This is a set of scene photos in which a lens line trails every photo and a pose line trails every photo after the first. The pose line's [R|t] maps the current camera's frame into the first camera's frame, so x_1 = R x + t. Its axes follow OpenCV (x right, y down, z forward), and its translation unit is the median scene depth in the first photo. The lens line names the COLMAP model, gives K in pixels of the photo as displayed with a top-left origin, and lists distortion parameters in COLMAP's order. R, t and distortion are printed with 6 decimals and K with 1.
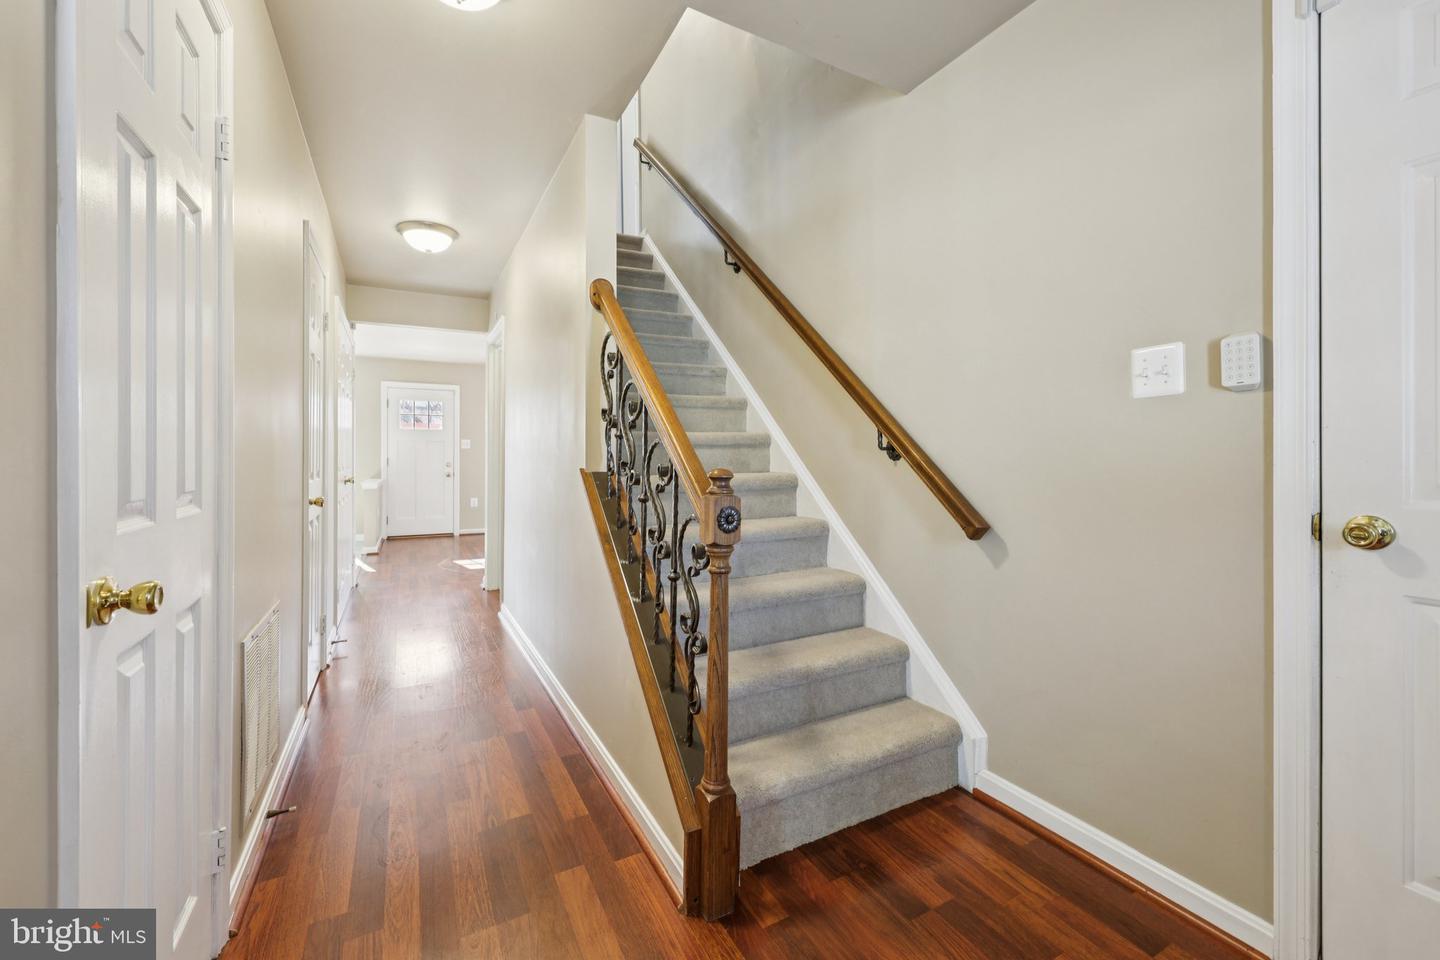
lens RADIAL K [[591.0, 0, 721.2], [0, 591.0, 468.4], [0, 0, 1]] dist [0.000964, 0.000217]
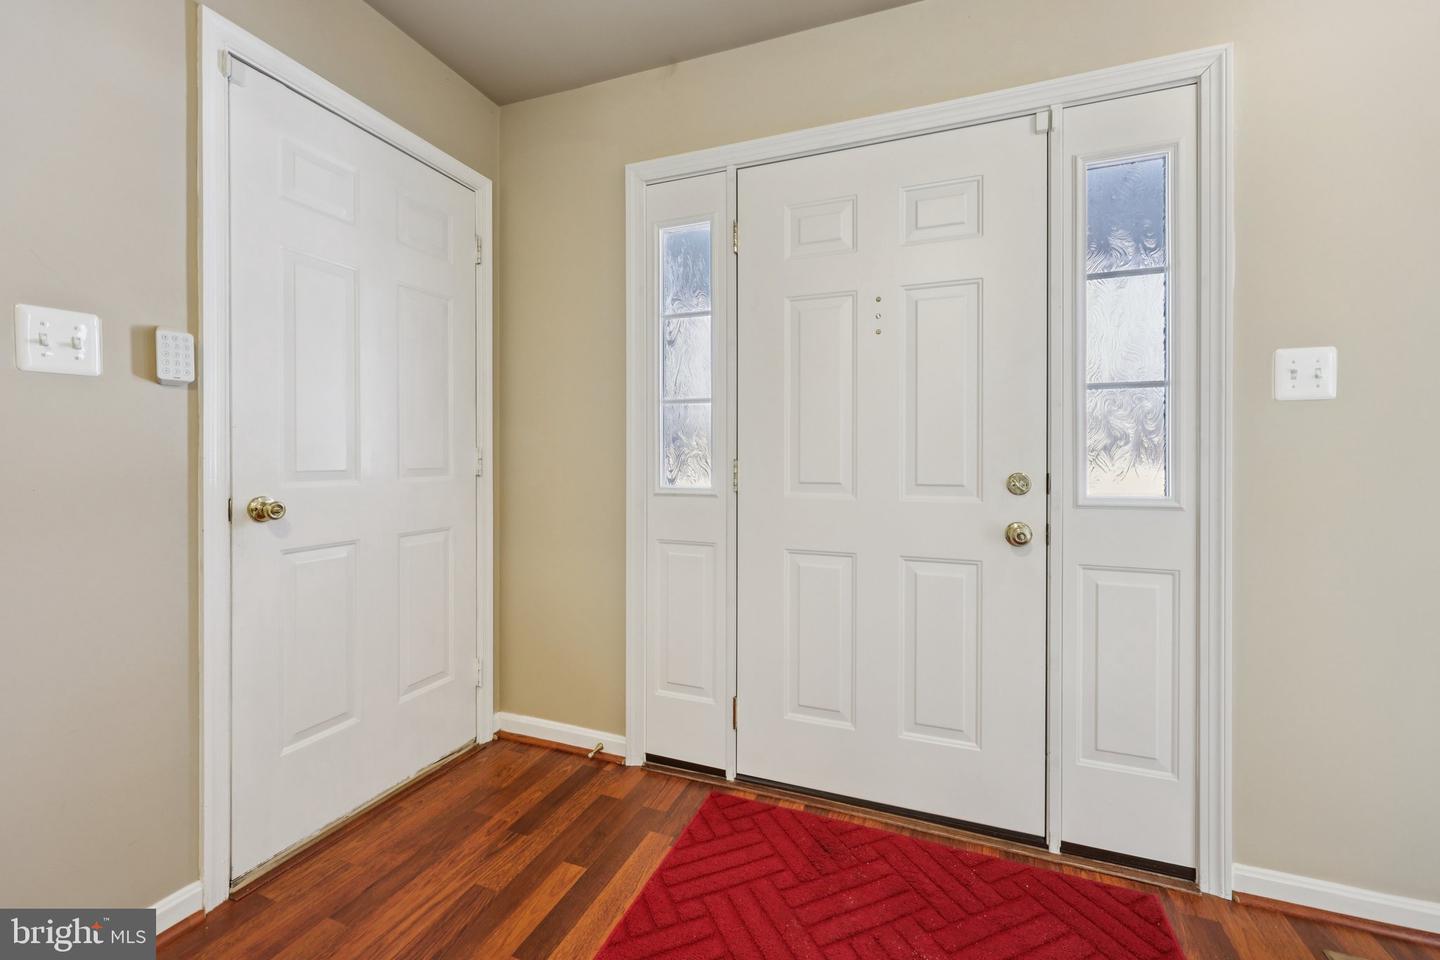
lens RADIAL K [[591.0, 0, 721.2], [0, 591.0, 468.4], [0, 0, 1]] dist [0.000964, 0.000217]
pose [[-0.650997, -0.012496, 0.758977, -0.511084], [0.006341, 0.999740, 0.021898, -0.005170], [-0.759054, 0.019068, -0.650749, 0.950556]]
